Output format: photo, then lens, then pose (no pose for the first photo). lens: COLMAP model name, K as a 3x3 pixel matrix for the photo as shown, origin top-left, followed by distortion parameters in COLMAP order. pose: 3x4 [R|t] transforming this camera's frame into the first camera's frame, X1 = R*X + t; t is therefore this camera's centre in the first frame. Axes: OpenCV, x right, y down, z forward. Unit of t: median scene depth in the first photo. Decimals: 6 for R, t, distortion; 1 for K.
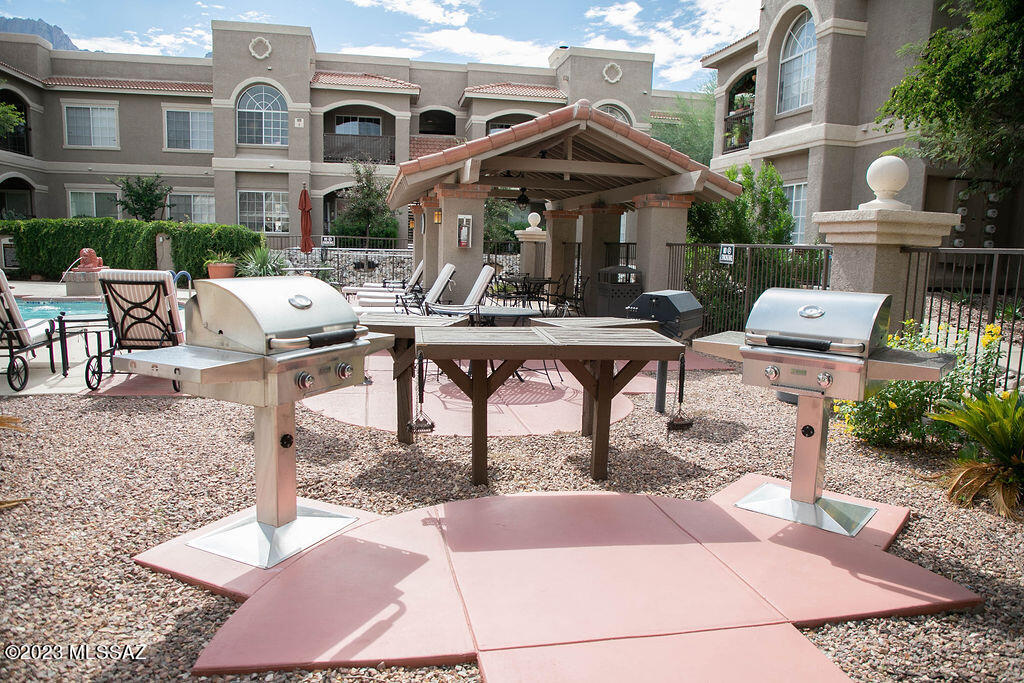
lens RADIAL K [[697.3, 0, 512.0], [0, 697.3, 341.5], [0, 0, 1]] dist [-0.082090, 0.050620]
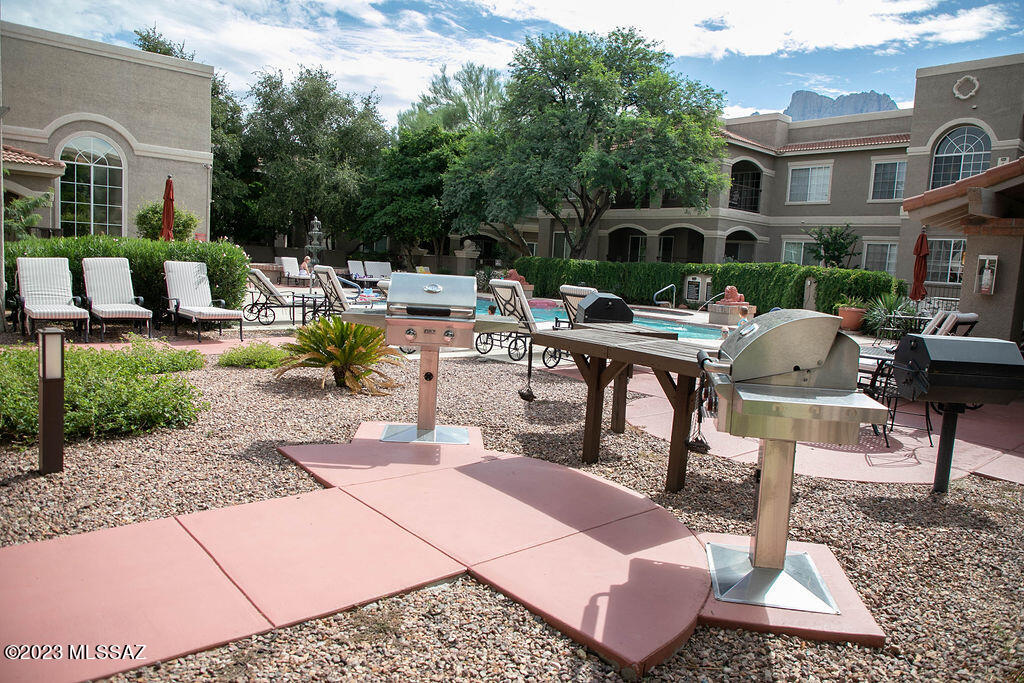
lens RADIAL K [[697.3, 0, 512.0], [0, 697.3, 341.5], [0, 0, 1]] dist [-0.082090, 0.050620]
pose [[0.489988, 0.099175, -0.866069, 0.162340], [-0.166579, 0.985852, 0.018647, 0.000511], [0.855665, 0.135132, 0.499576, 0.050076]]
